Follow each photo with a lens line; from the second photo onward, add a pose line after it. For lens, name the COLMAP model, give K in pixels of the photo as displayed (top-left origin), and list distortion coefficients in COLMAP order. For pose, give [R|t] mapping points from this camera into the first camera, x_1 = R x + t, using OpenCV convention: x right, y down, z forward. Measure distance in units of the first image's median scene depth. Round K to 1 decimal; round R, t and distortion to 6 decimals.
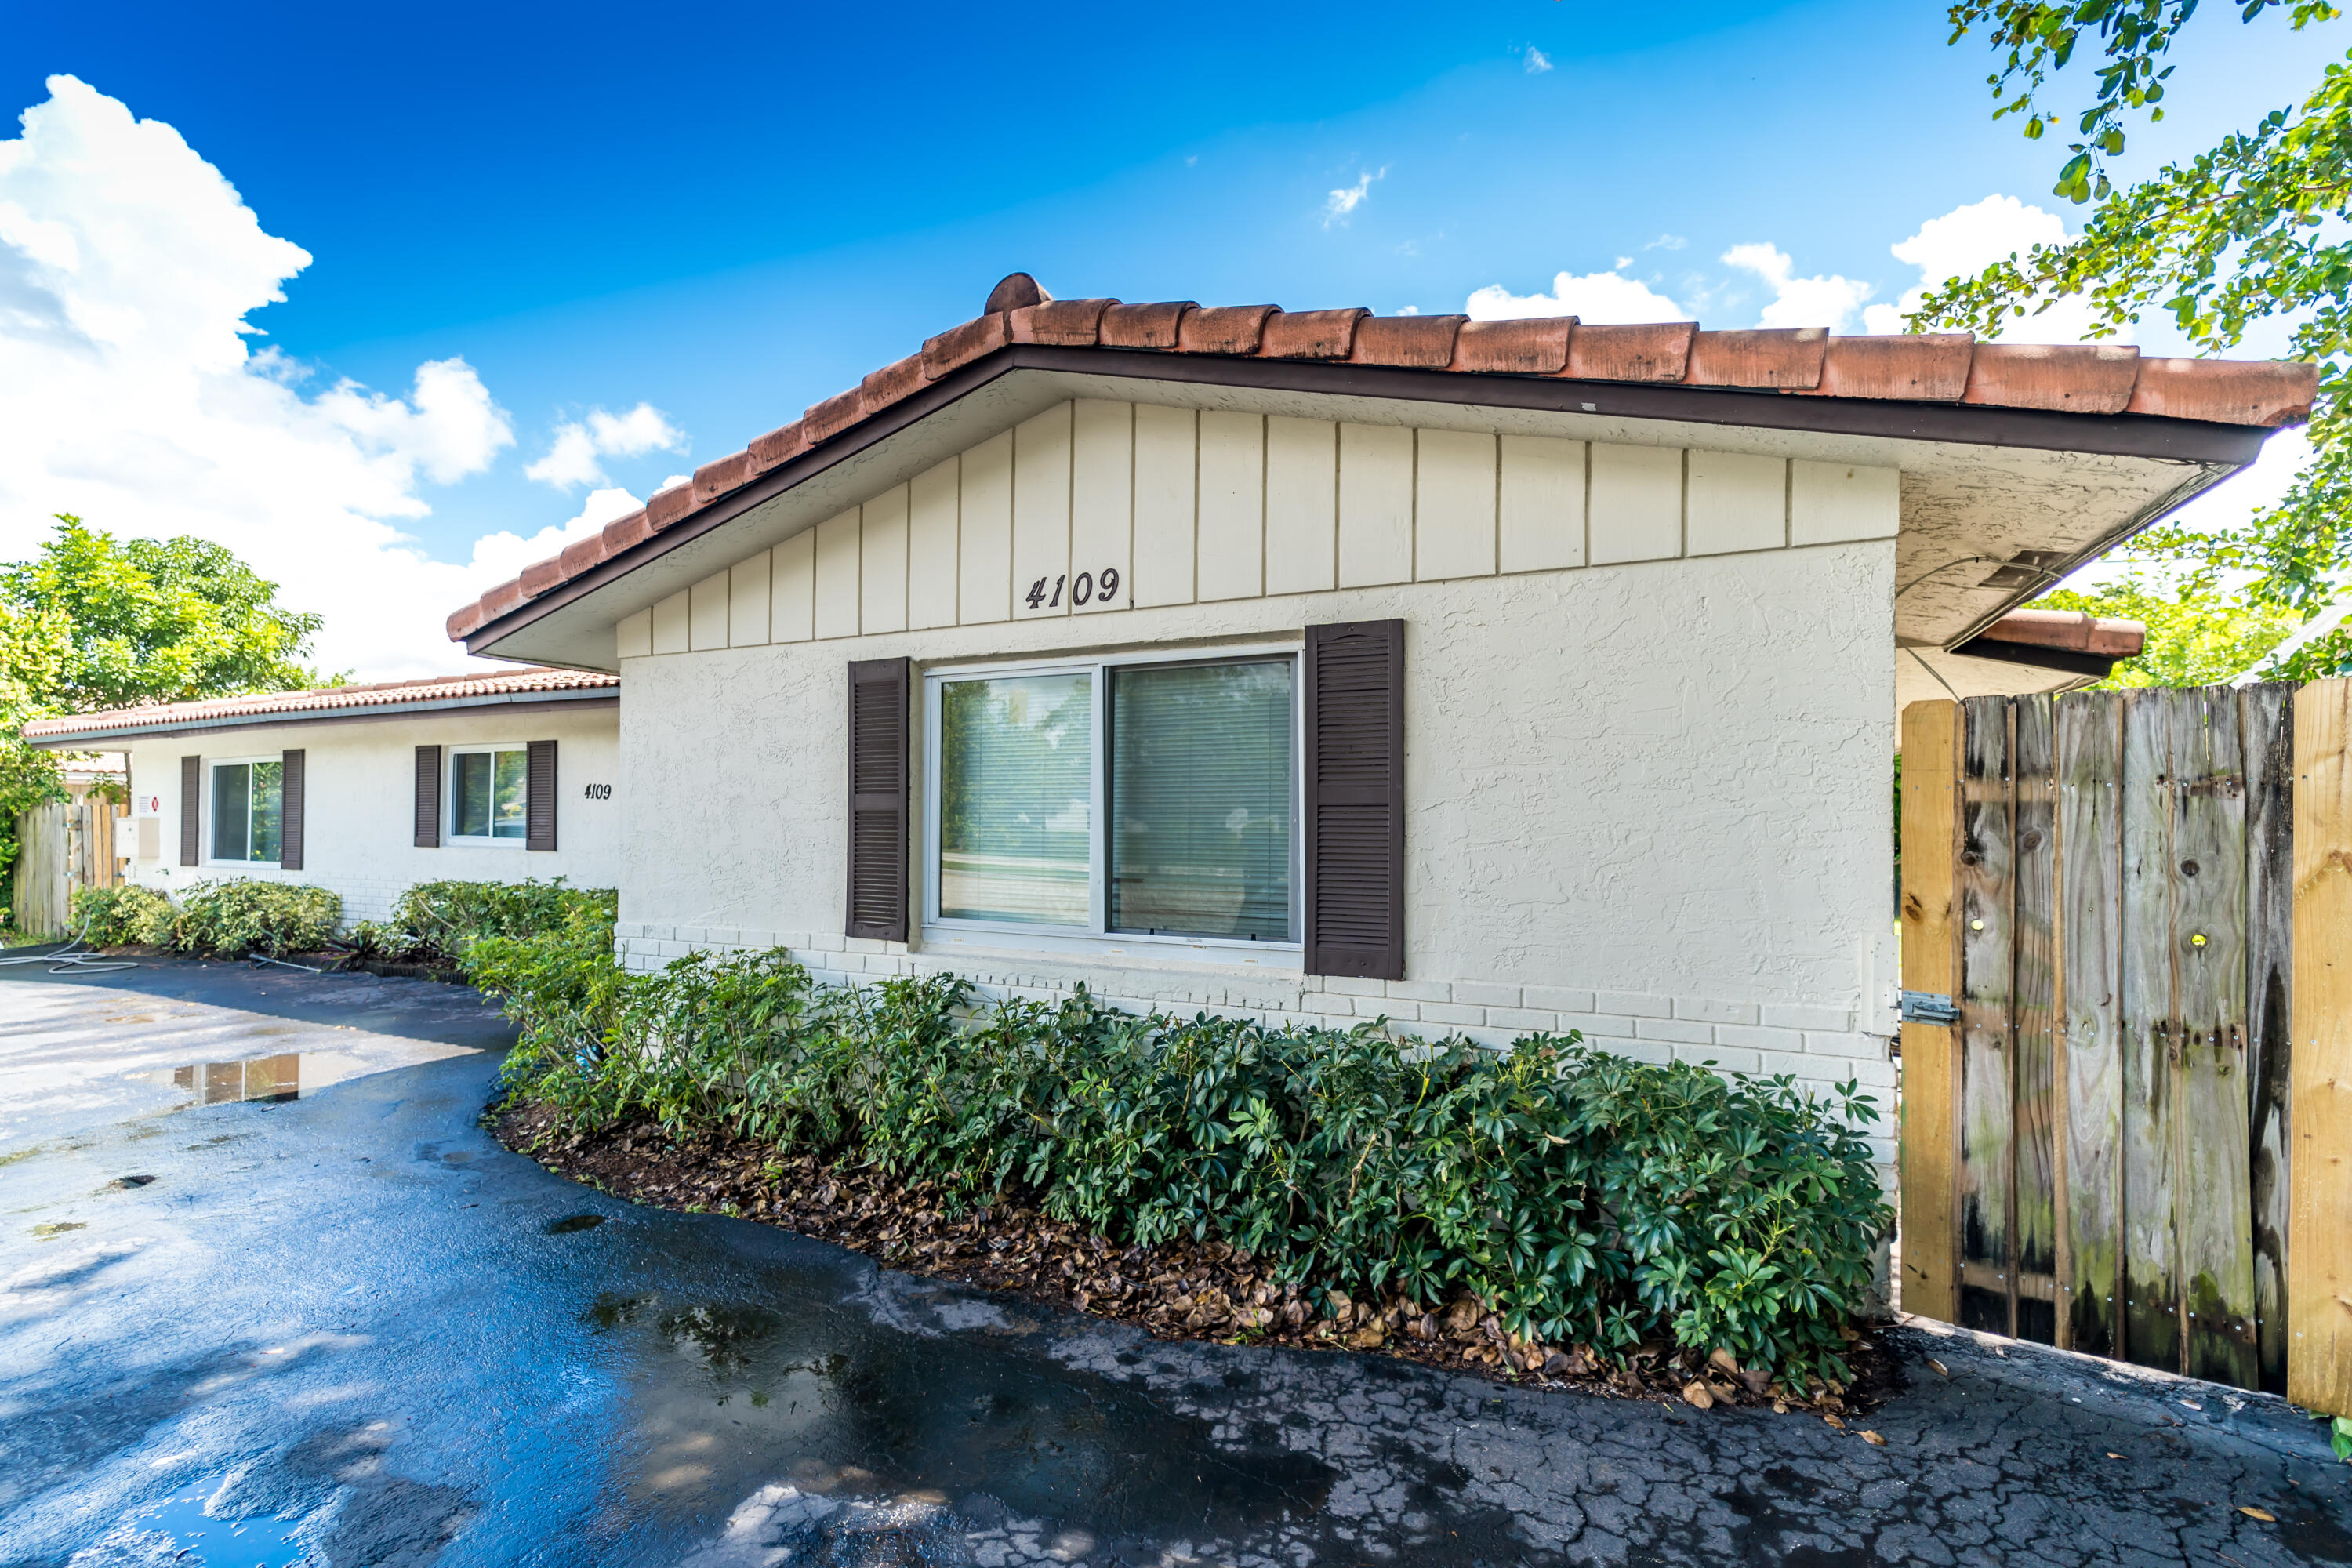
lens RADIAL K [[910.9, 0, 1256.3], [0, 910.9, 820.7], [0, 0, 1]] dist [-0.000843, 0.000061]
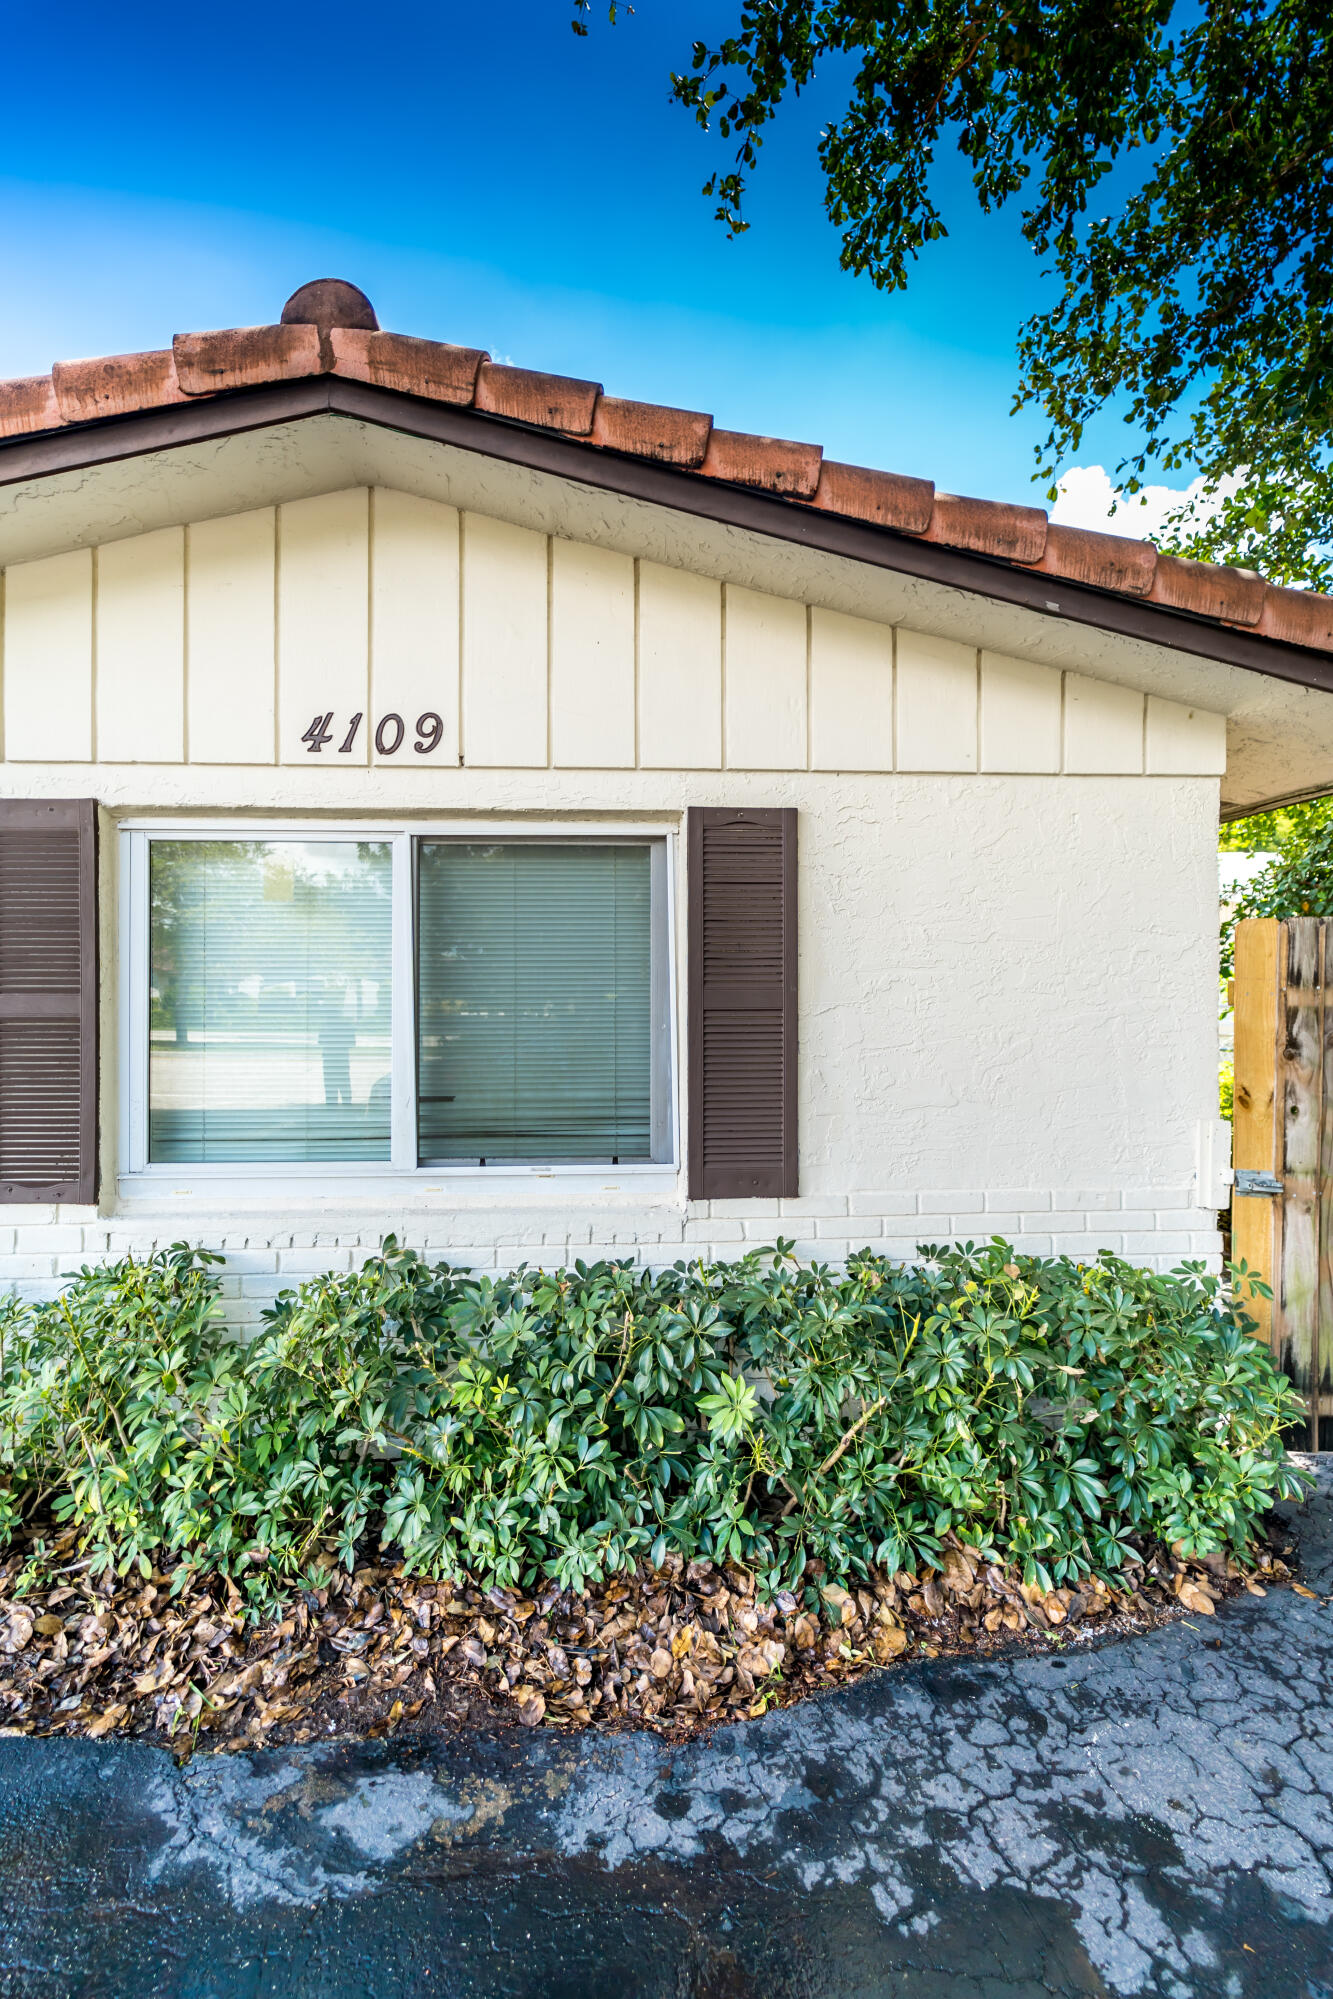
lens RADIAL K [[779.5, 0, 666.5], [0, 779.5, 999.5], [0, 0, 1]] dist [0.001442, -0.000275]
pose [[0.907671, -0.008044, 0.419606, -0.301101], [0.006599, 0.999966, 0.004893, -0.032443], [-0.419631, -0.001672, 0.907693, 0.340221]]
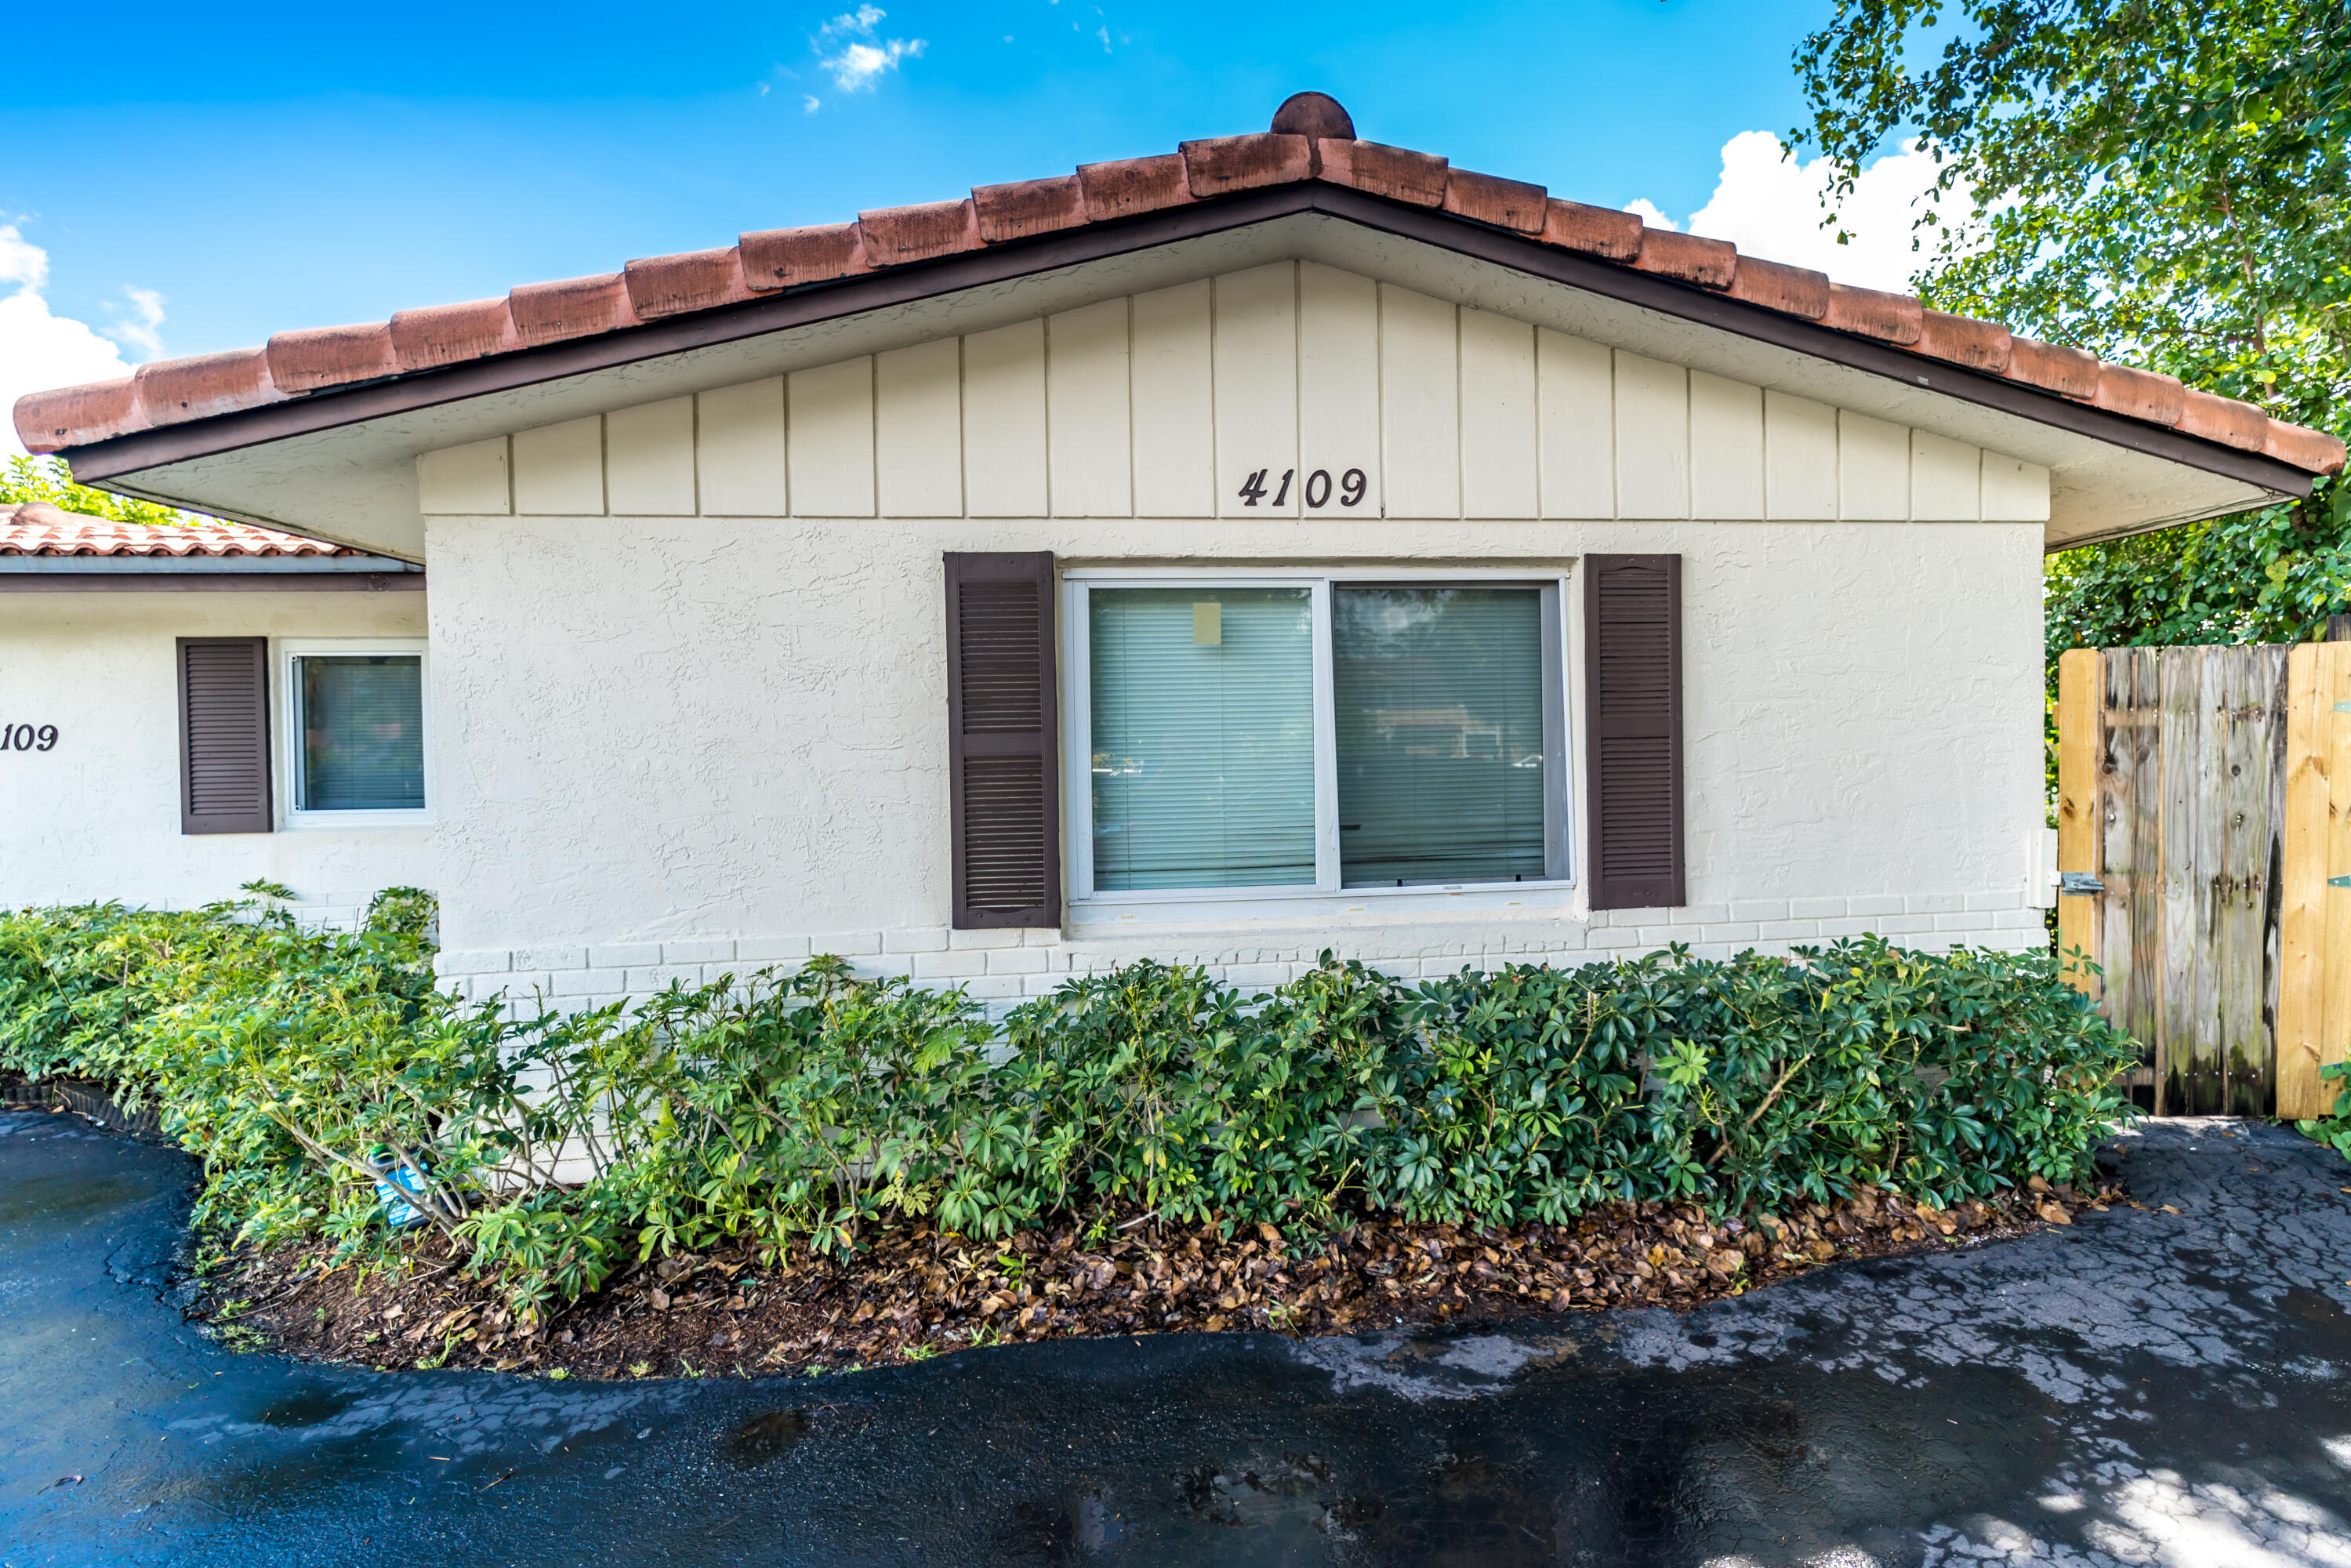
lens RADIAL K [[909.8, 0, 1362.8], [0, 909.8, 766.7], [0, 0, 1]] dist [-0.000691, -0.000558]
pose [[0.884261, -0.031697, 0.465915, -0.651905], [0.024810, 0.999474, 0.020909, -0.013652], [-0.466333, -0.006929, 0.884582, 0.265319]]
